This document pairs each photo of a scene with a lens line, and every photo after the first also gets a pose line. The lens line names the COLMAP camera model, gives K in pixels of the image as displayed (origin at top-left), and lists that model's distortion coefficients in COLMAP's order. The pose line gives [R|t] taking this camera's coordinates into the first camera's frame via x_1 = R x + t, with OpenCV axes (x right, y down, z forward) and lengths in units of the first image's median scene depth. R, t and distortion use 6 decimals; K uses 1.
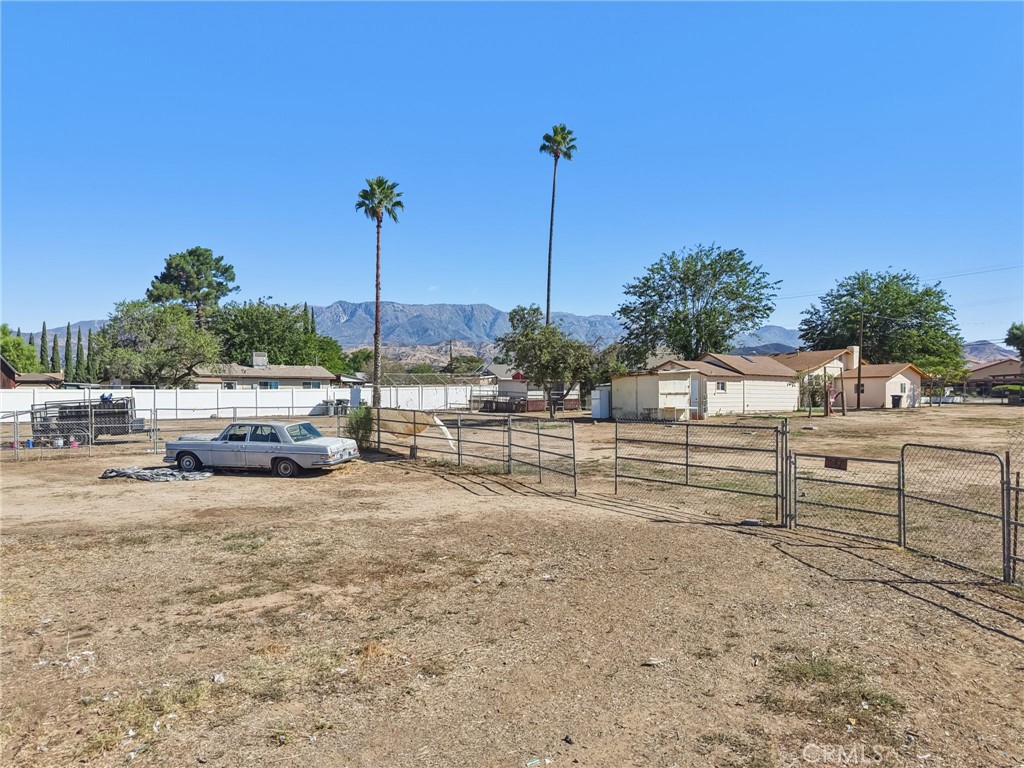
lens RADIAL K [[678.5, 0, 511.1], [0, 678.5, 396.8], [0, 0, 1]] dist [0.026880, -0.035371]
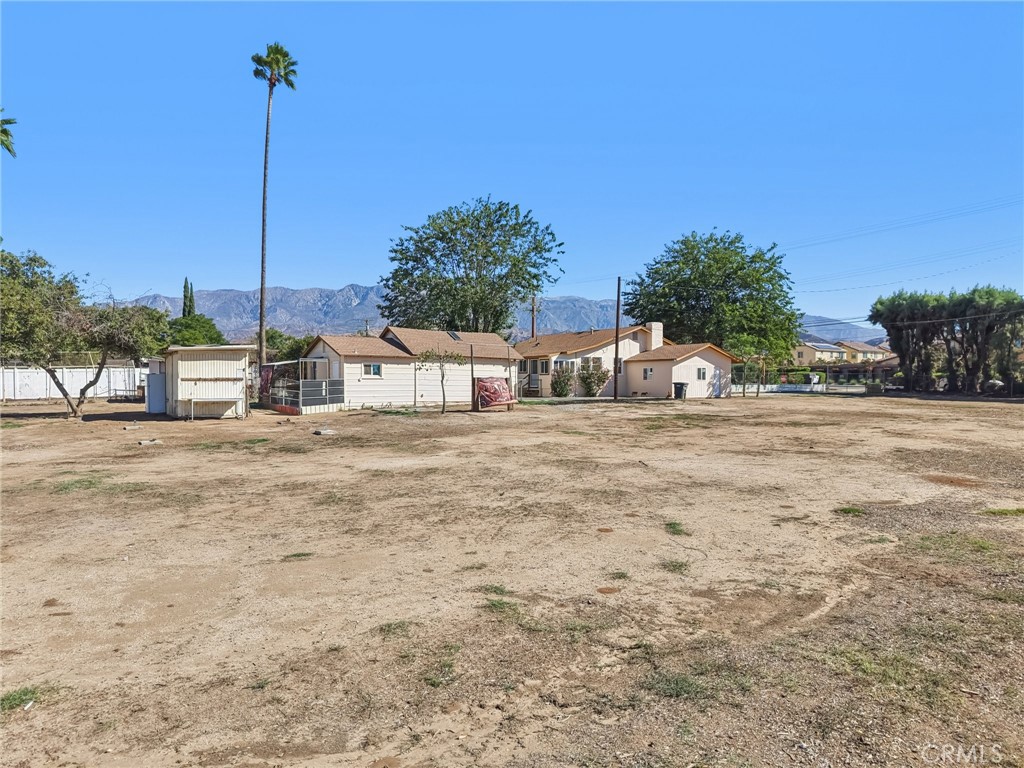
lens RADIAL K [[681.3, 0, 510.4], [0, 681.3, 393.3], [0, 0, 1]] dist [0.034972, -0.049518]
pose [[0.999896, 0.005793, -0.013234, 0.359343], [-0.005564, 0.999836, 0.017234, -0.002669], [0.013332, -0.017159, 0.999764, 0.186212]]
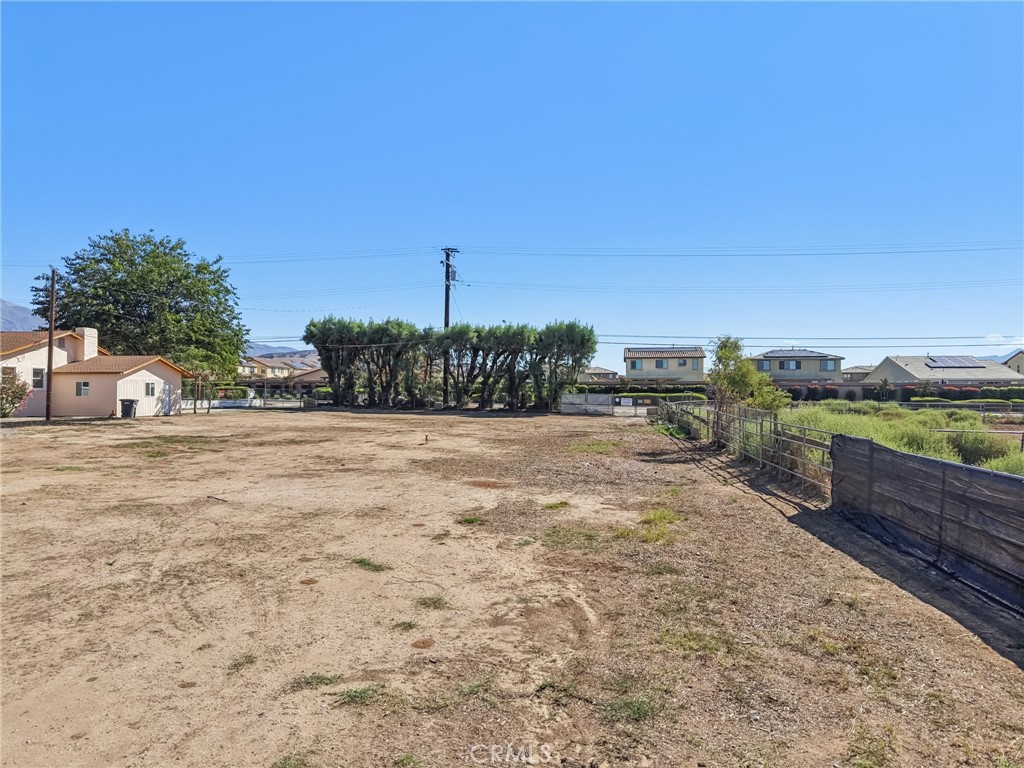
lens RADIAL K [[681.3, 0, 510.4], [0, 681.3, 393.3], [0, 0, 1]] dist [0.034972, -0.049518]
pose [[0.681917, 0.008968, 0.731375, 0.302057], [-0.006634, 0.999960, -0.006075, -0.006765], [-0.731400, -0.000709, 0.681948, 0.218631]]
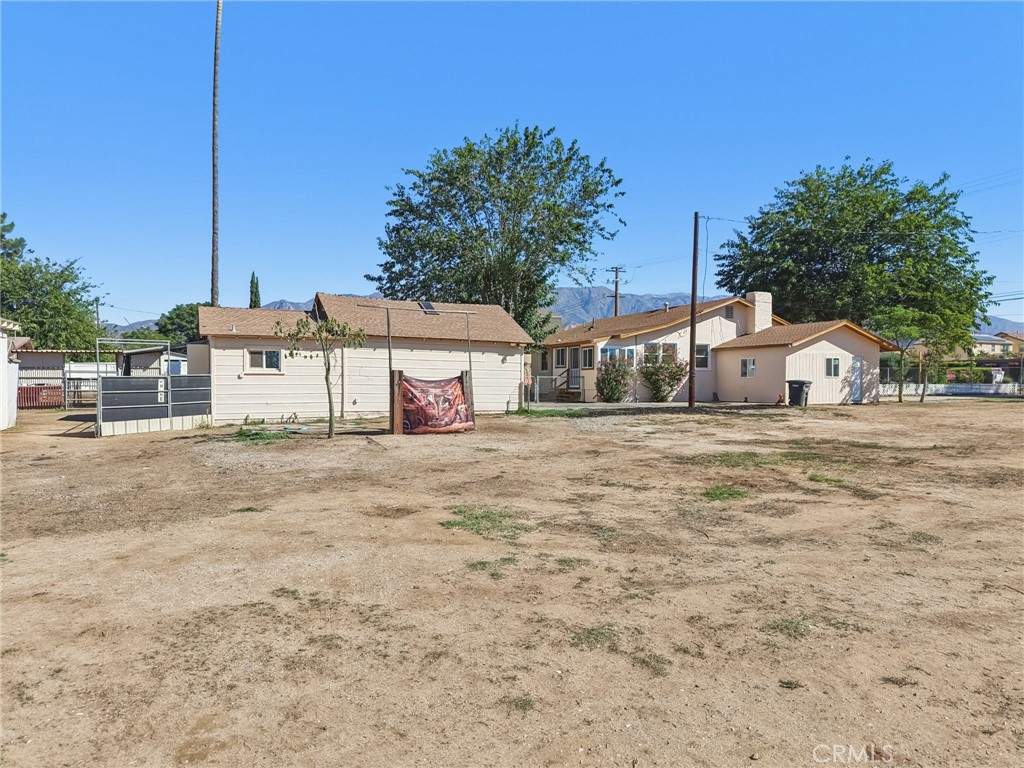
lens RADIAL K [[681.3, 0, 510.4], [0, 681.3, 393.3], [0, 0, 1]] dist [0.034972, -0.049518]
pose [[0.985765, 0.007511, -0.167964, 0.418454], [-0.004343, 0.999806, 0.019224, -0.001897], [0.168075, -0.018221, 0.985606, 0.435123]]
